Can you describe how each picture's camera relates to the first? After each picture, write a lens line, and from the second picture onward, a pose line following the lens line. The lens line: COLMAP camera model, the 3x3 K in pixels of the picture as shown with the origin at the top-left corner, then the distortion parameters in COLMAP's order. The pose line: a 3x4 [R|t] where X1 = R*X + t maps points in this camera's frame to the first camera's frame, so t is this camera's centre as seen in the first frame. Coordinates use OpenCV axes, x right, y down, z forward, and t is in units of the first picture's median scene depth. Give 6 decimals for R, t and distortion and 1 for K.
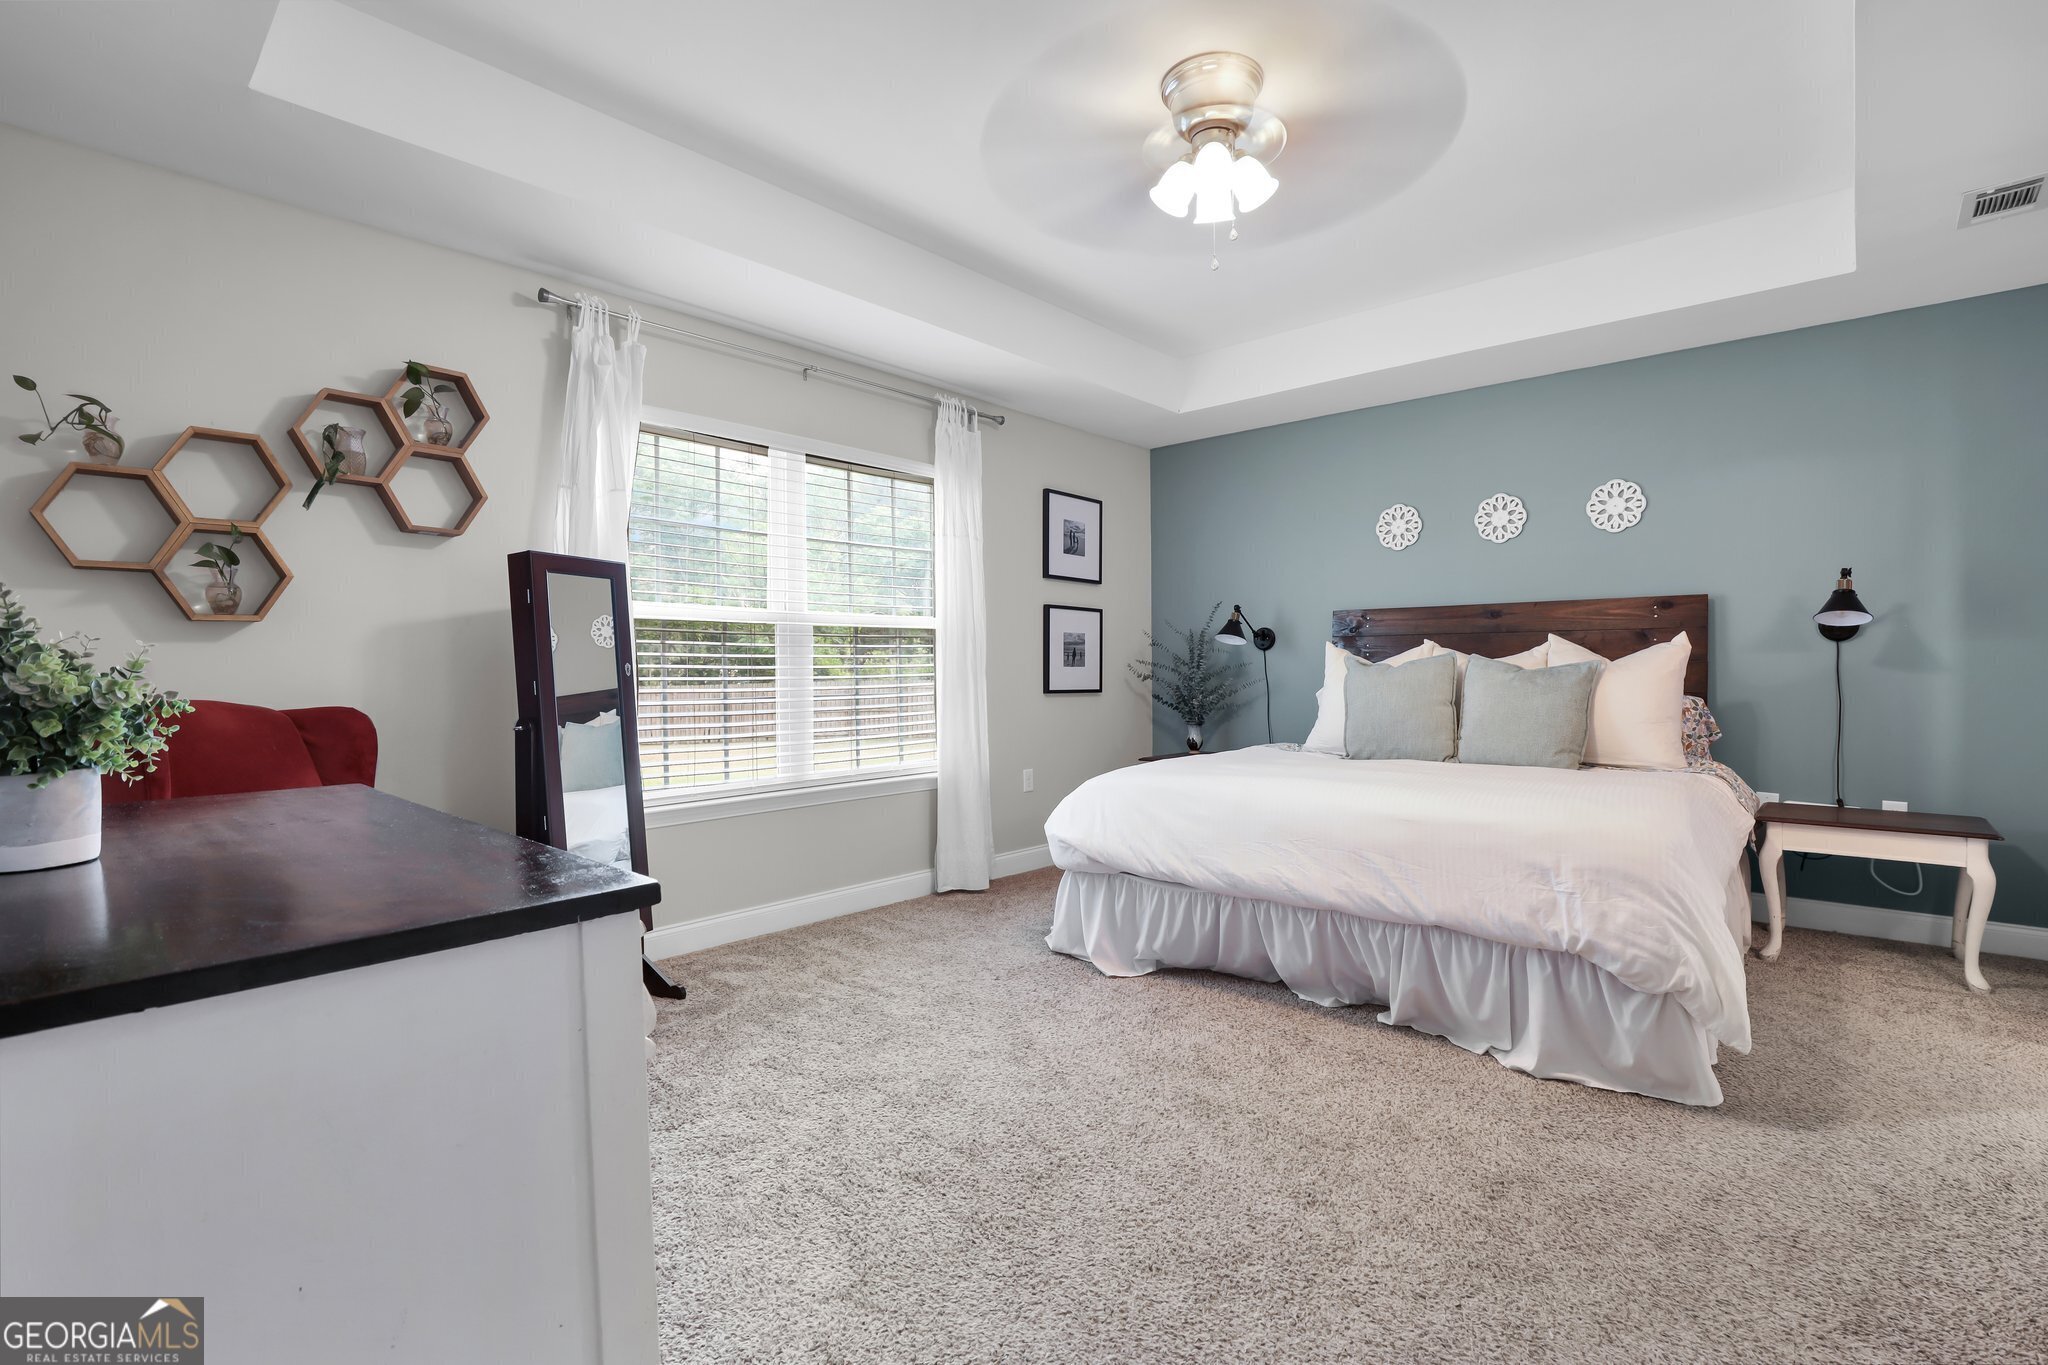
lens RADIAL K [[950.8, 0, 1038.2], [0, 950.8, 662.0], [0, 0, 1]] dist [-0.031002, 0.006336]
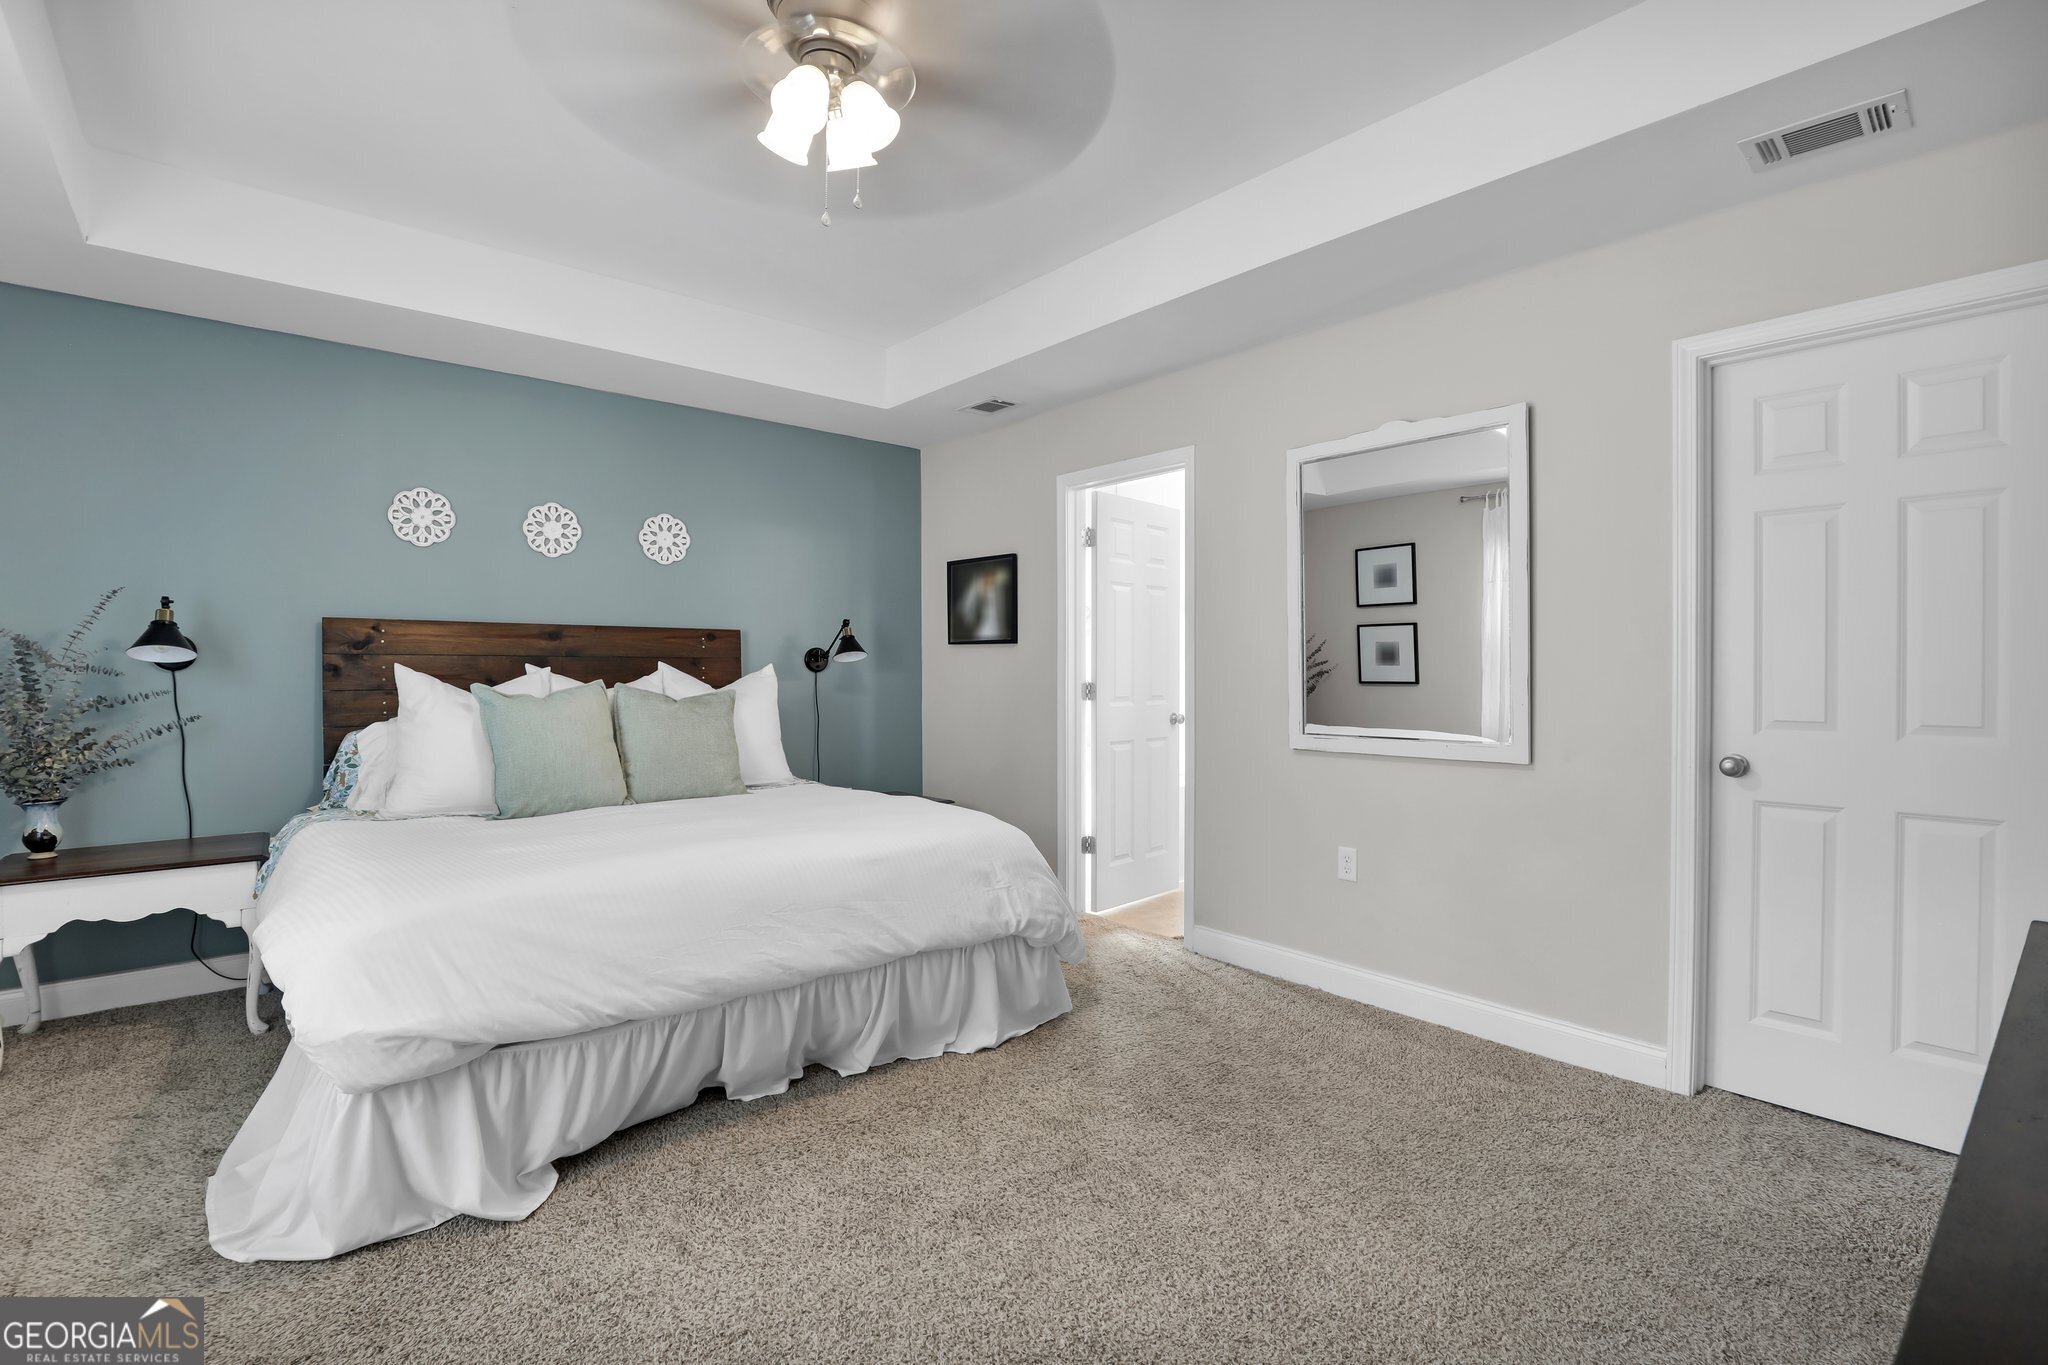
lens RADIAL K [[950.8, 0, 1038.2], [0, 950.8, 662.0], [0, 0, 1]] dist [-0.031002, 0.006336]
pose [[0.116326, 0.014095, 0.993111, -0.480973], [-0.009288, 0.999871, -0.013103, -0.024510], [-0.993168, -0.007700, 0.116442, 0.583112]]
